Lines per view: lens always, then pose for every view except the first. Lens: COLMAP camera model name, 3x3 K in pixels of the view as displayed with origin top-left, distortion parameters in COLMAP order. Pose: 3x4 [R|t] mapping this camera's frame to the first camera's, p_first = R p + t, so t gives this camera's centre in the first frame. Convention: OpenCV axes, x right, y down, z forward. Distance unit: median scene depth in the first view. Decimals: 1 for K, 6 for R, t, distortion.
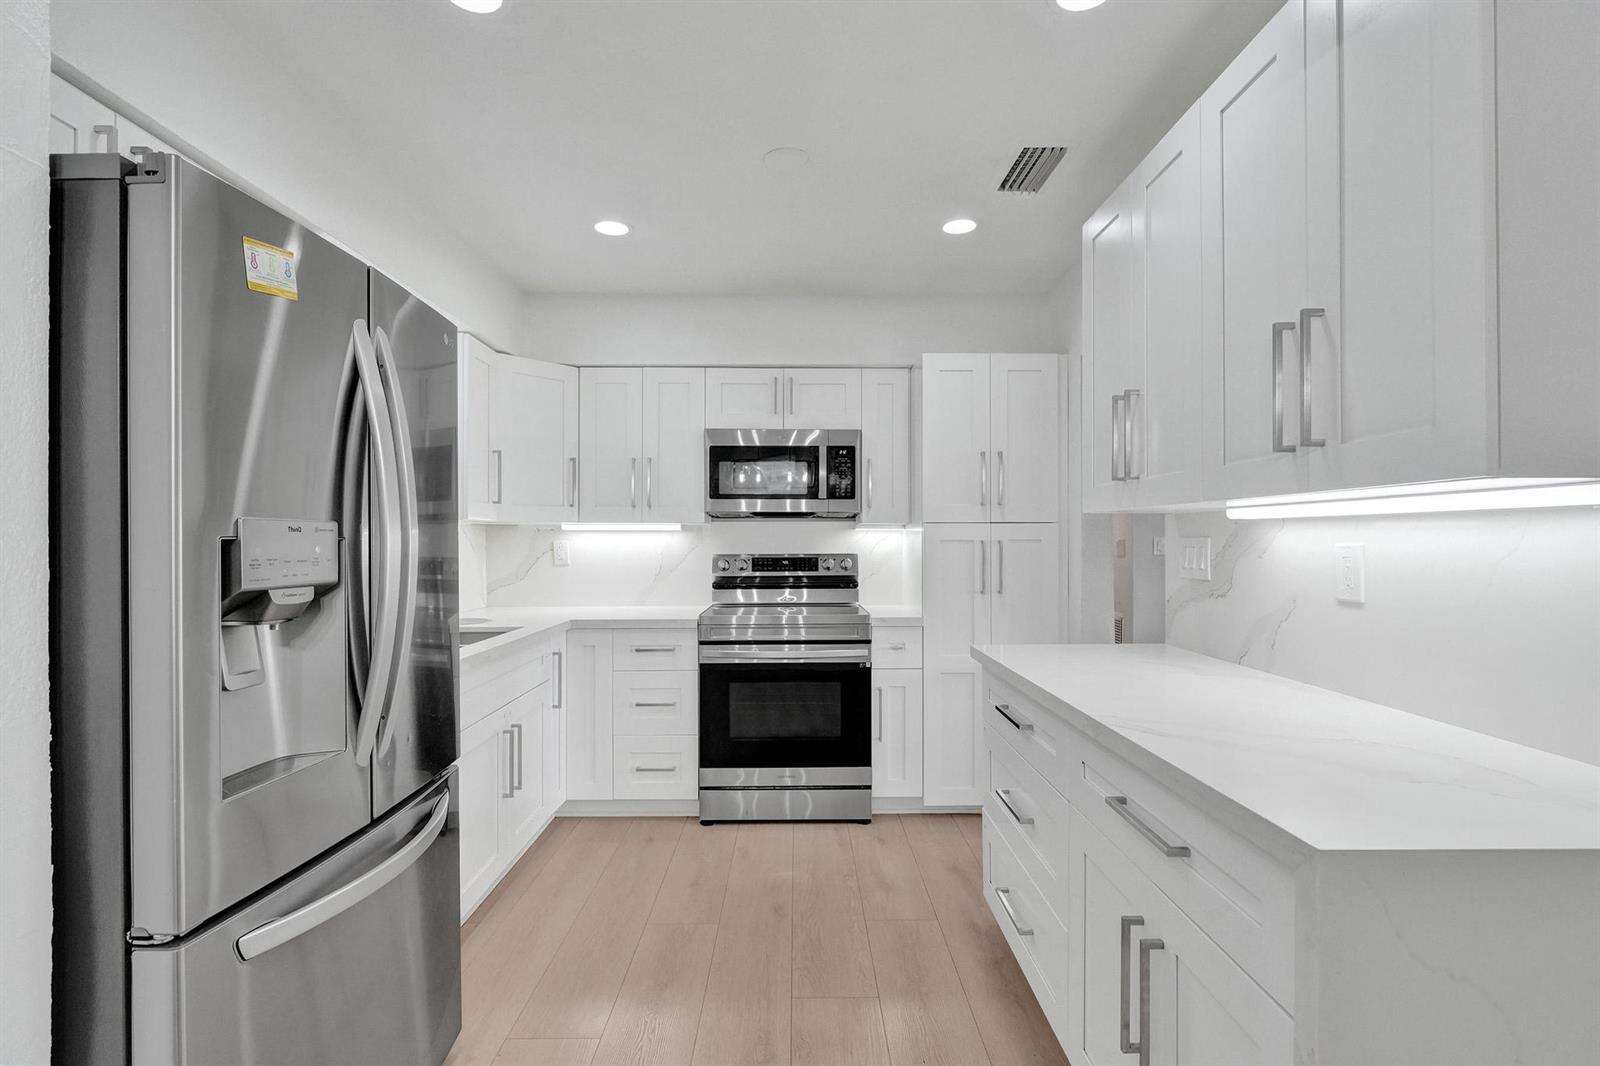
lens RADIAL K [[745.1, 0, 797.5], [0, 745.1, 540.0], [0, 0, 1]] dist [-0.007097, 0.000176]
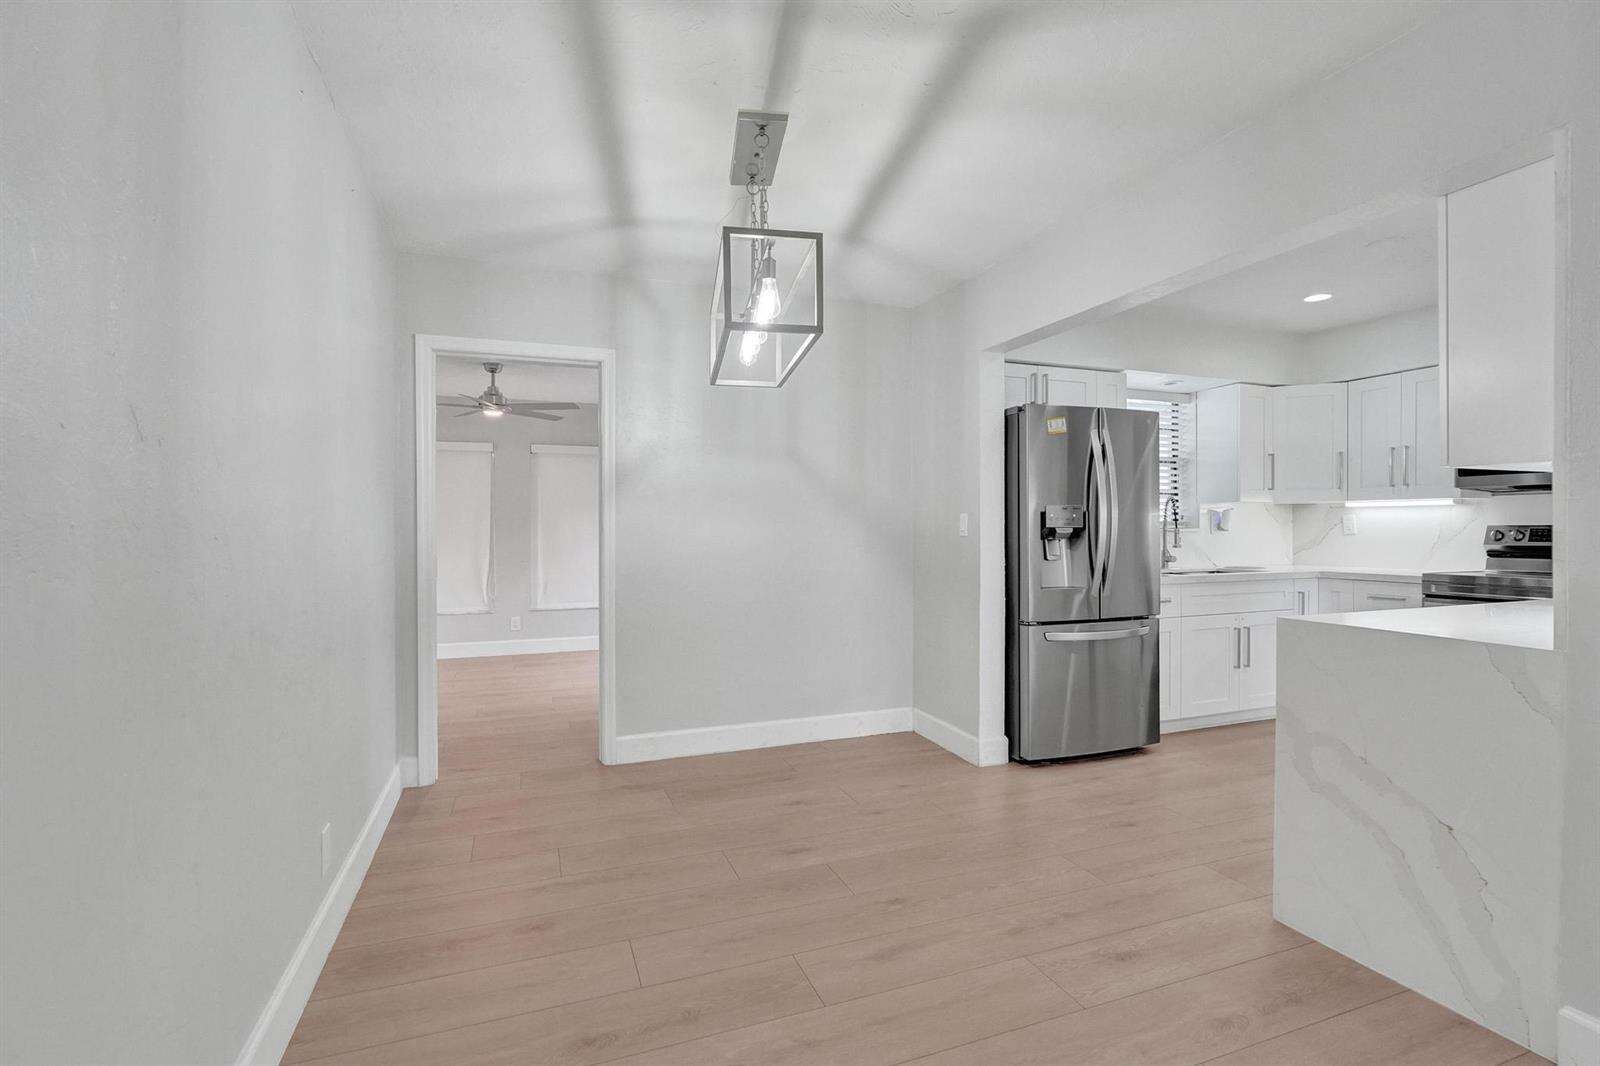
lens RADIAL K [[728.5, 0, 800.0], [0, 728.5, 533.0], [0, 0, 1]] dist [0.036560, -0.031782]
pose [[0.344286, 0.009167, -0.938820, 0.641054], [0.002993, 0.999937, 0.010861, 0.018081], [0.938860, -0.006549, 0.344237, -0.381241]]
